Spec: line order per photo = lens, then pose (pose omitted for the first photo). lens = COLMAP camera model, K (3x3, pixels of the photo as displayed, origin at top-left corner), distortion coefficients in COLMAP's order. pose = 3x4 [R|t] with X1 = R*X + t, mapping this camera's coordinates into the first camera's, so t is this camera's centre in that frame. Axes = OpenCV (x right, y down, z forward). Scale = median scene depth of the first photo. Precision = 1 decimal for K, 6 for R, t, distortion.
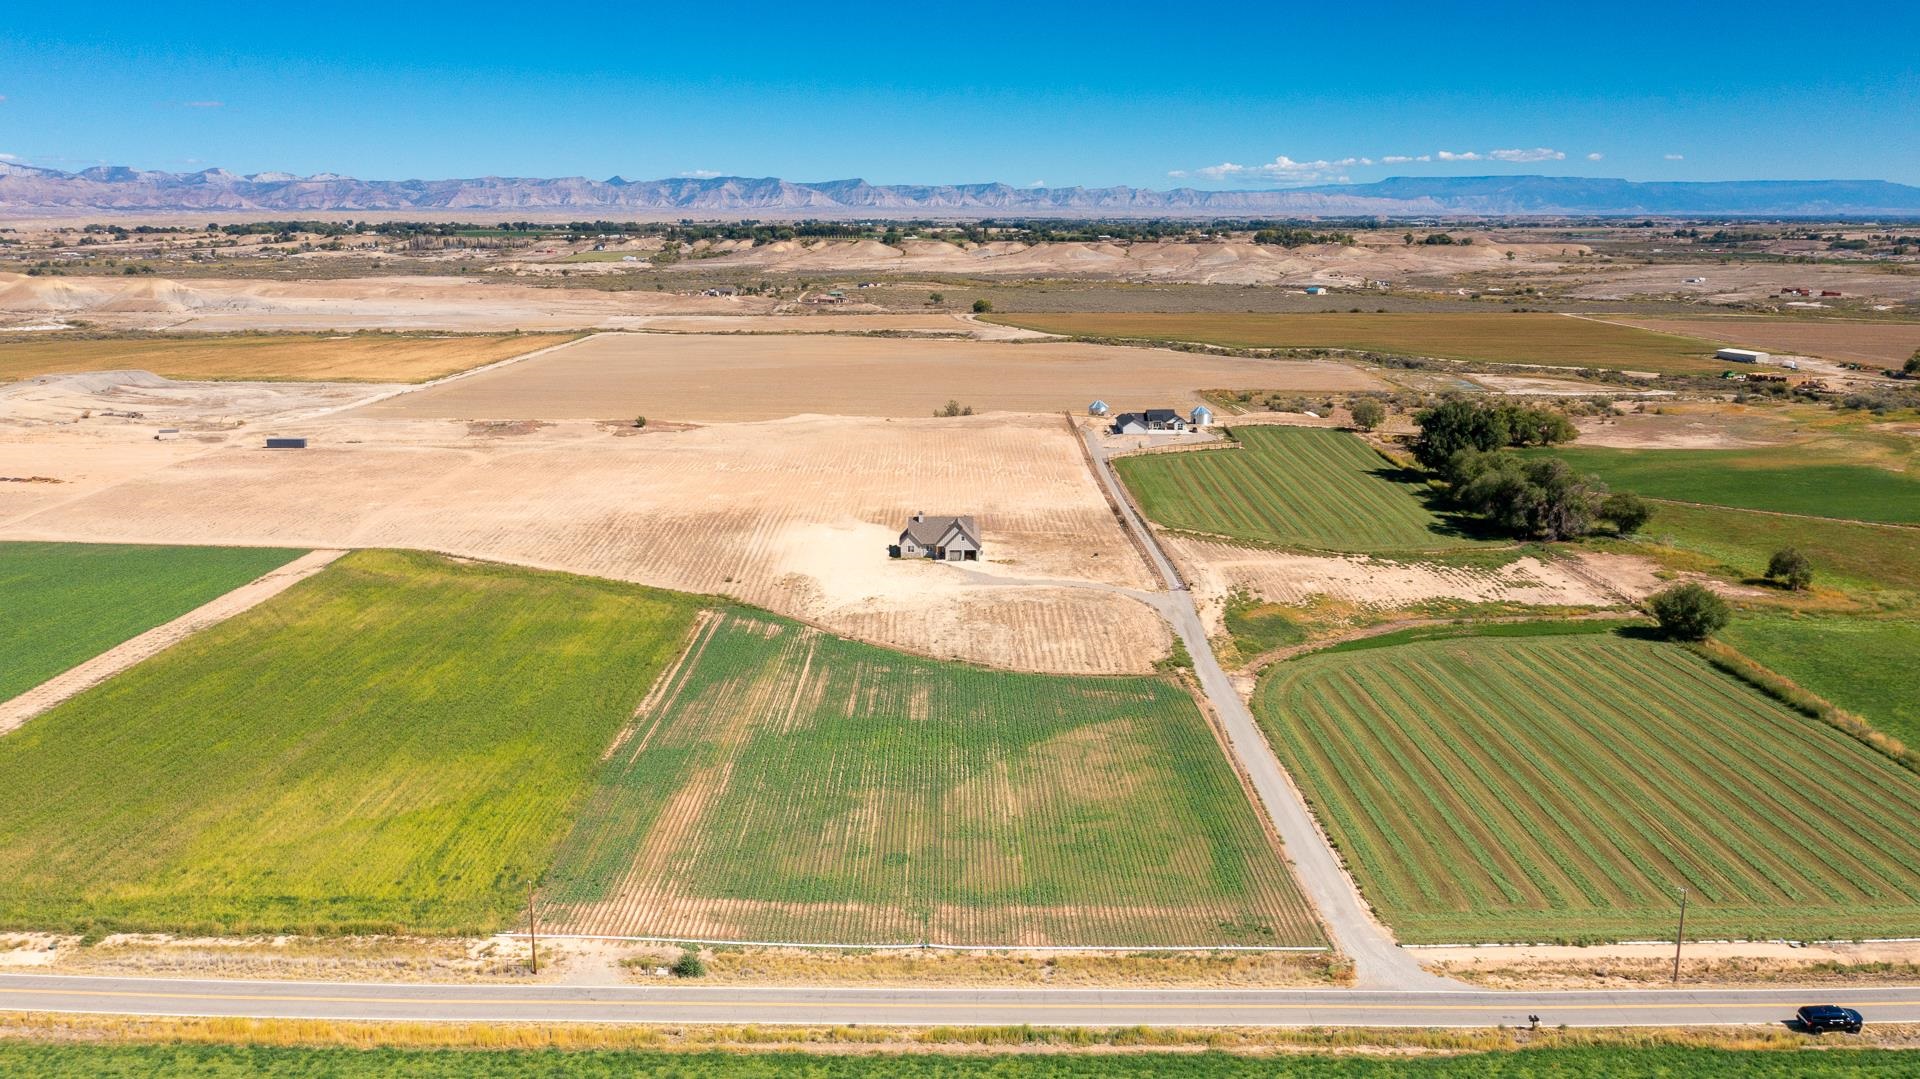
lens RADIAL K [[1500.3, 0, 955.5], [0, 1500.3, 531.0], [0, 0, 1]] dist [-0.011834, -0.004260]
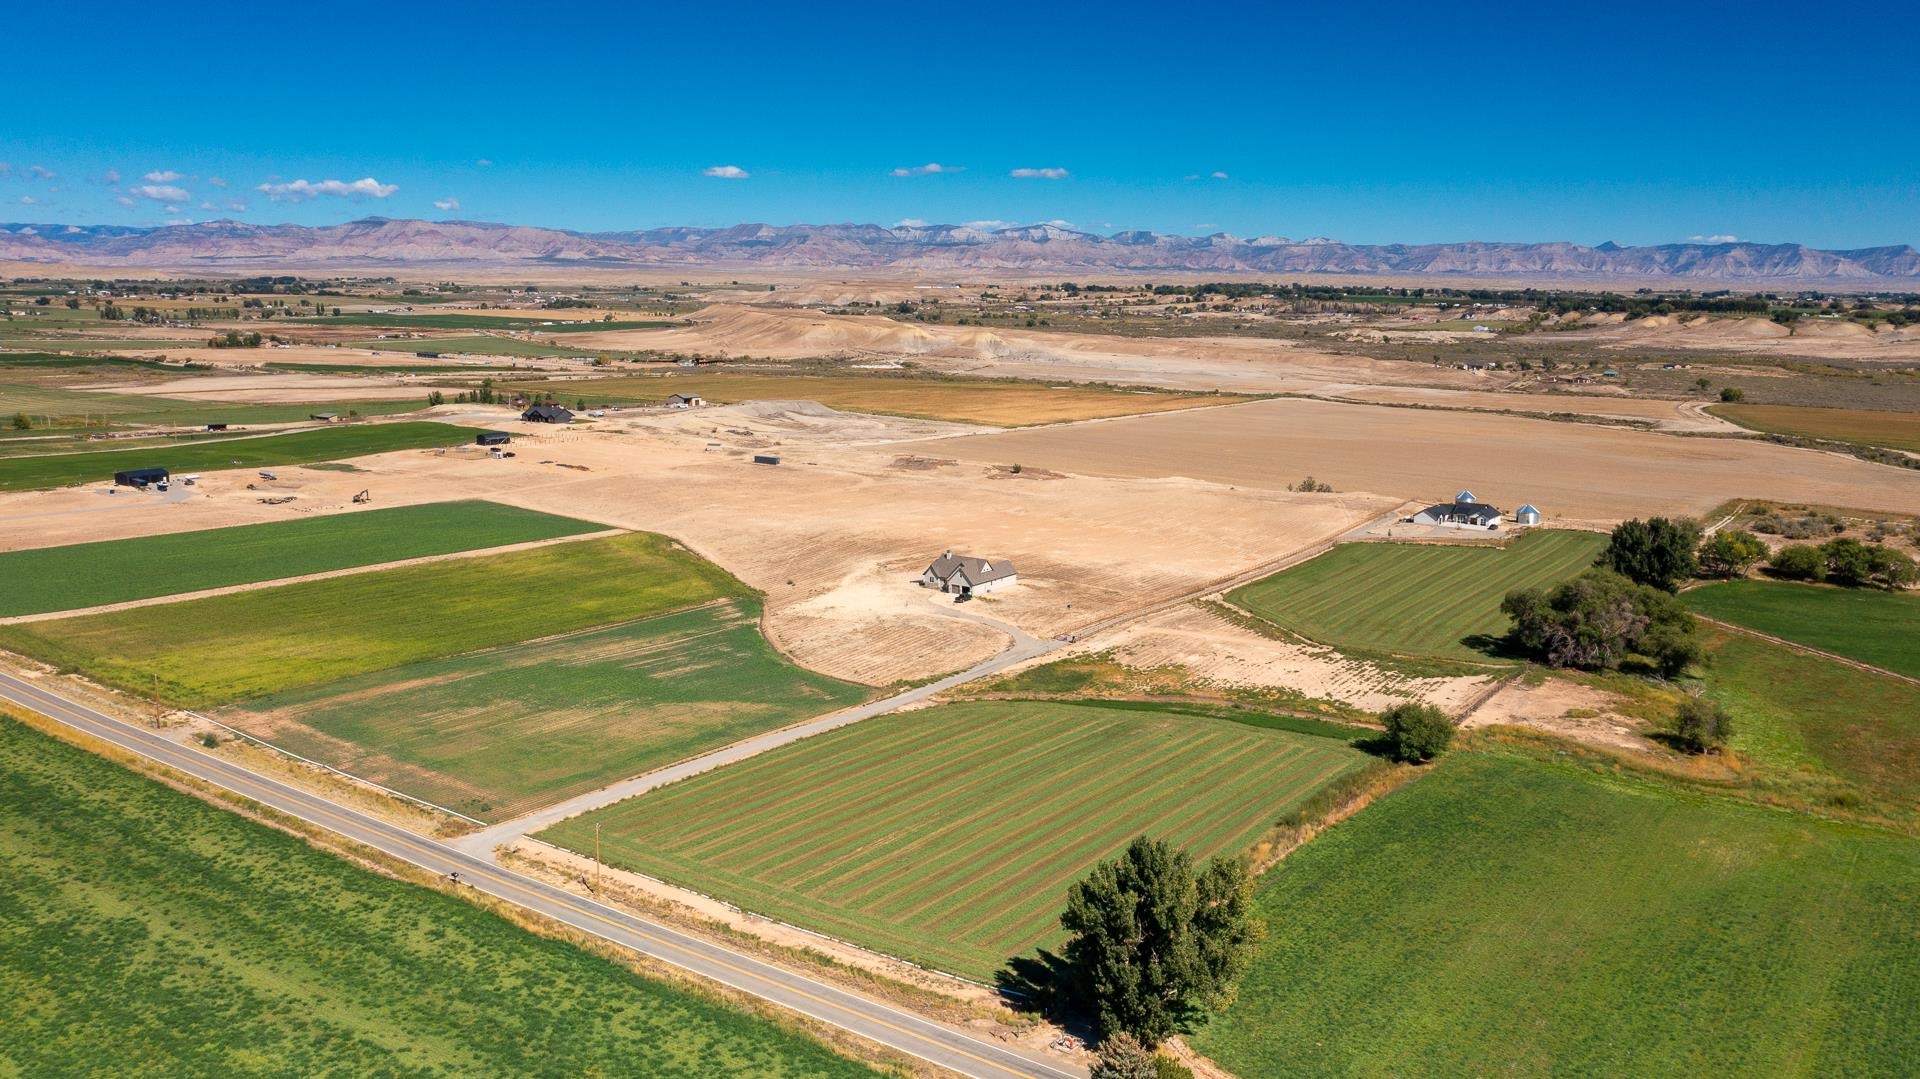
lens RADIAL K [[1500.3, 0, 951.1], [0, 1500.3, 543.1], [0, 0, 1]] dist [-0.011834, -0.004260]
pose [[0.812182, 0.114921, -0.571973, 0.855743], [-0.134083, 0.990932, 0.008705, -0.037922], [0.567787, 0.069622, 0.820226, 0.032609]]
